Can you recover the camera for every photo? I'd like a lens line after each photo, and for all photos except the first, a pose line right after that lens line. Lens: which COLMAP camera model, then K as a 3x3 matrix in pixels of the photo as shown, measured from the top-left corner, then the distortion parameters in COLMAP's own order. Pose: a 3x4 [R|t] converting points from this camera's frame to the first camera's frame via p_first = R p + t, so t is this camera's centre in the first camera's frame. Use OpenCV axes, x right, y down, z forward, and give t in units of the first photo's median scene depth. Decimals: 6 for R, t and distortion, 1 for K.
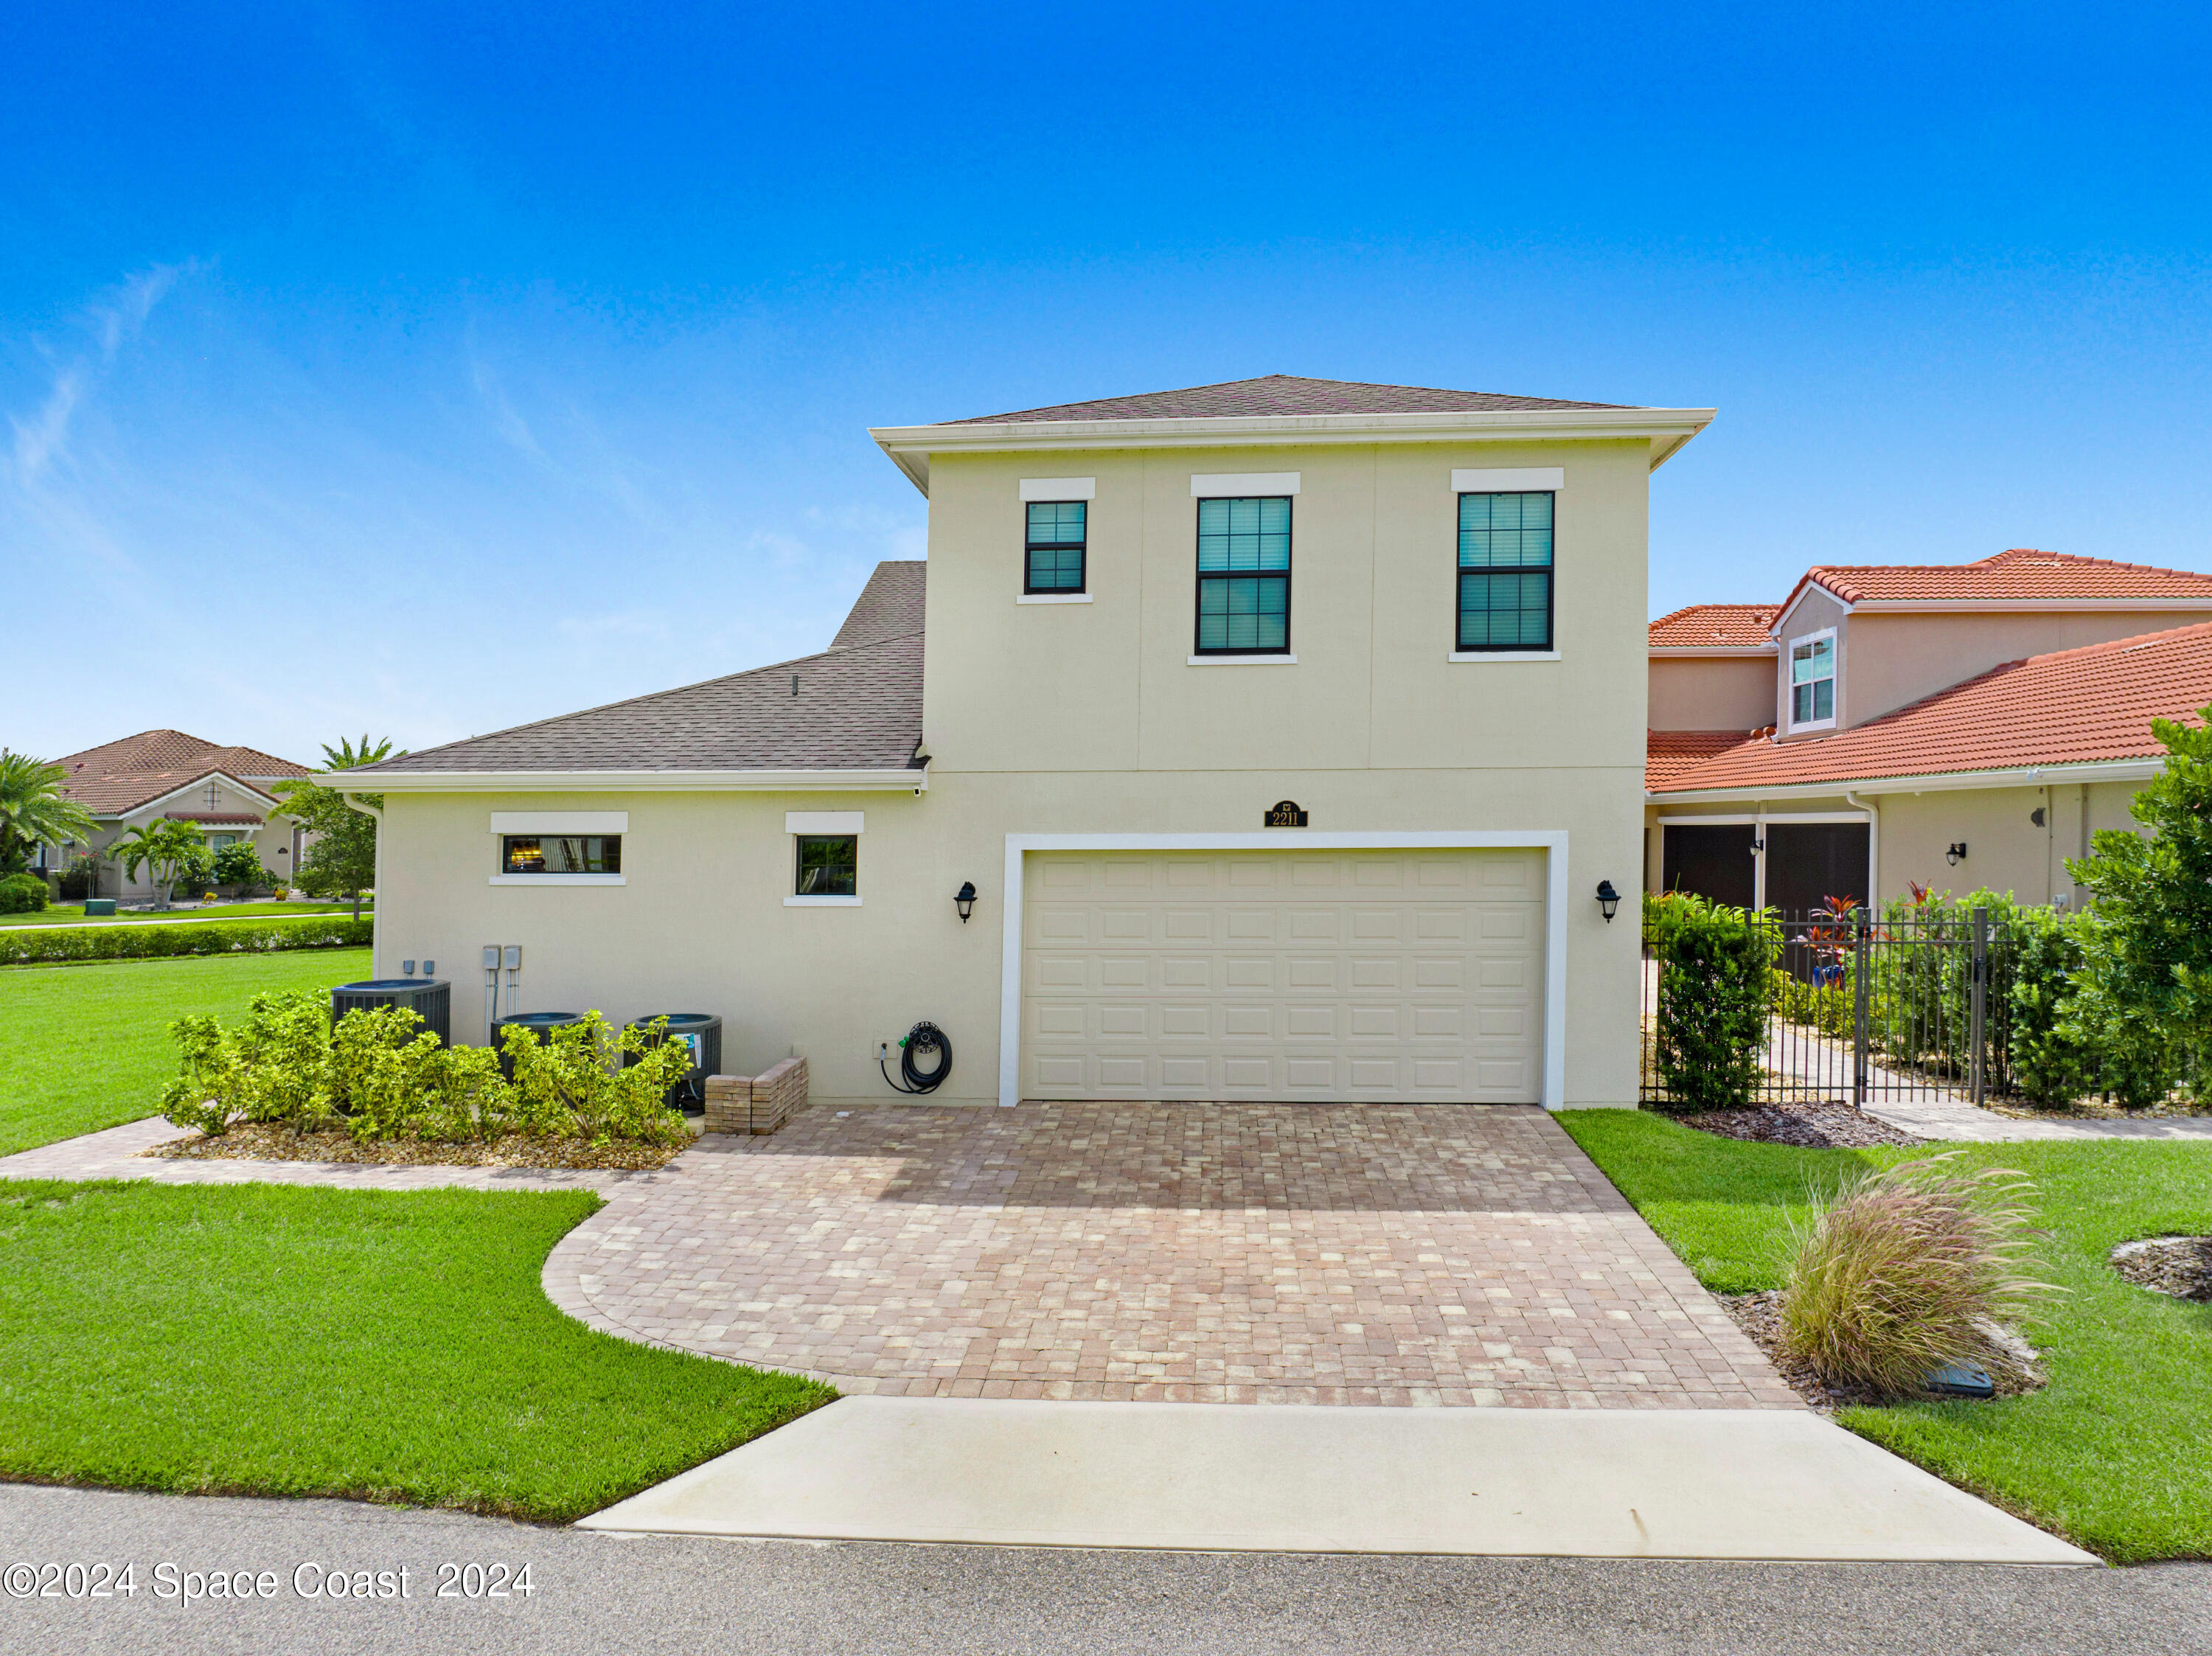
lens RADIAL K [[1545.1, 0, 1110.1], [0, 1545.1, 817.6], [0, 0, 1]] dist [-0.036253, 0.008189]
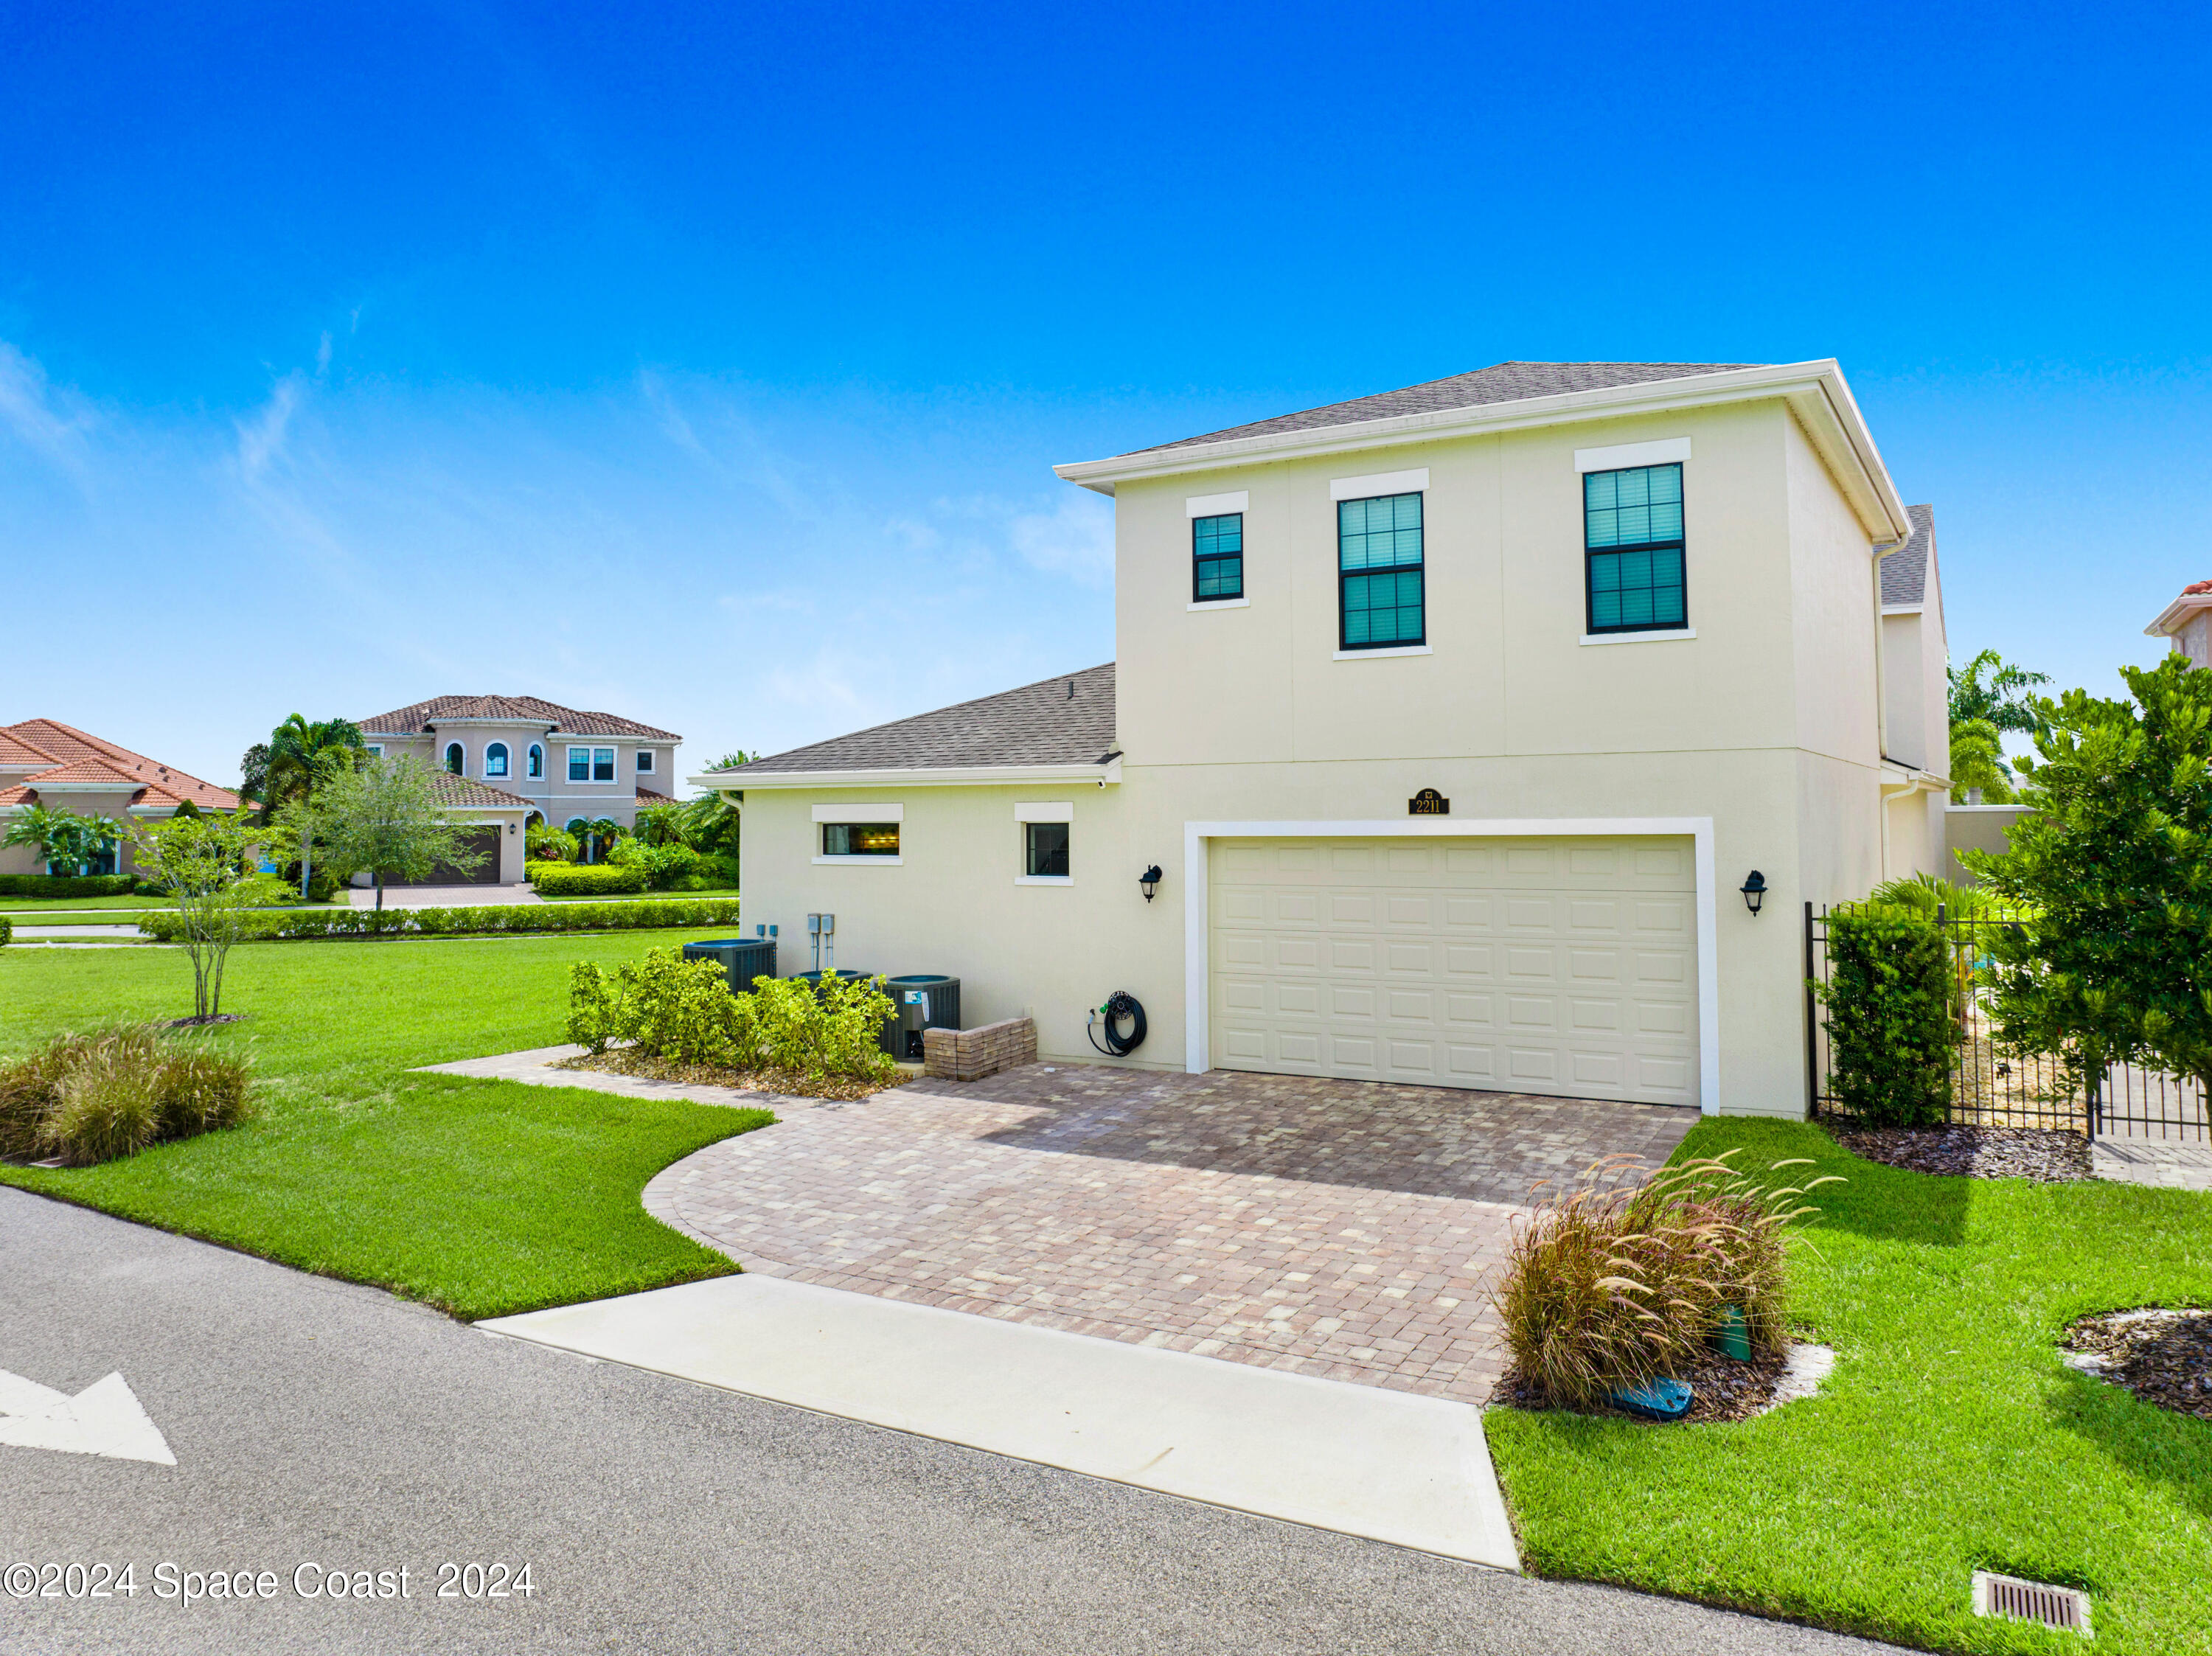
lens RADIAL K [[1545.1, 0, 1104.9], [0, 1545.1, 753.9], [0, 0, 1]] dist [-0.036253, 0.008189]
pose [[0.901830, -0.020477, -0.431605, 0.365590], [0.007890, 0.999490, -0.030934, -0.004205], [0.432018, 0.024491, 0.901532, -0.010280]]
